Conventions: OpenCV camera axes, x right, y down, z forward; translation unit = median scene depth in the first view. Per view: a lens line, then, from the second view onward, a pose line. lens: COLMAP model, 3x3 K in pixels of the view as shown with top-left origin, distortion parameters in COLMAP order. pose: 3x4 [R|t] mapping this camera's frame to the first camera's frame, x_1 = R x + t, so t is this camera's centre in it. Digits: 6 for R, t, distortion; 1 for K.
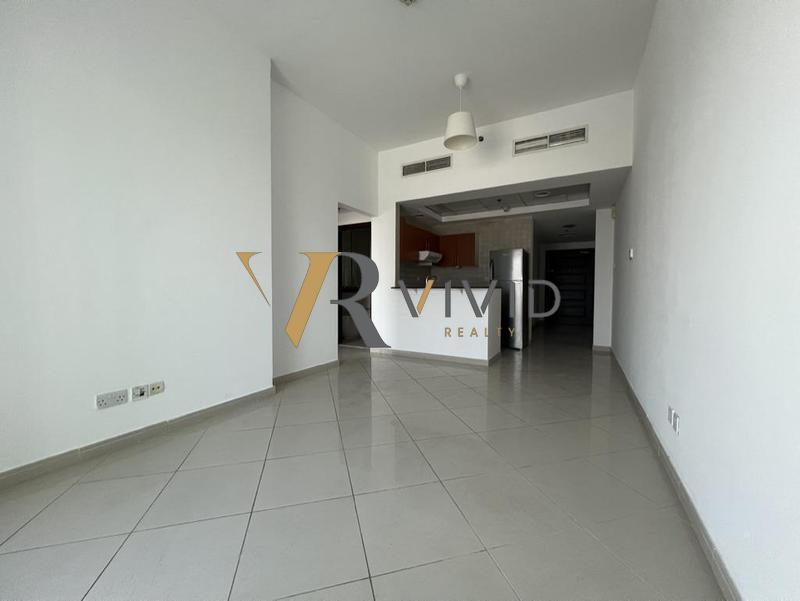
lens RADIAL K [[318.9, 0, 399.2], [0, 318.9, 300.0], [0, 0, 1]] dist [-0.001540, 0.000681]
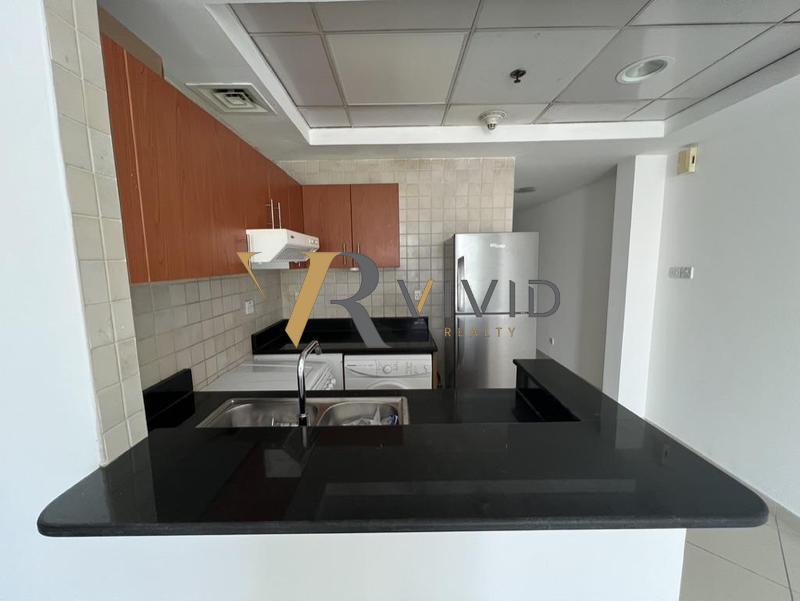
lens RADIAL K [[318.9, 0, 399.4], [0, 318.9, 300.2], [0, 0, 1]] dist [-0.001540, 0.000681]
pose [[0.871757, -0.079136, 0.483505, 0.037348], [0.034503, 0.994335, 0.100536, -0.107496], [-0.488722, -0.070961, 0.869549, 0.647916]]
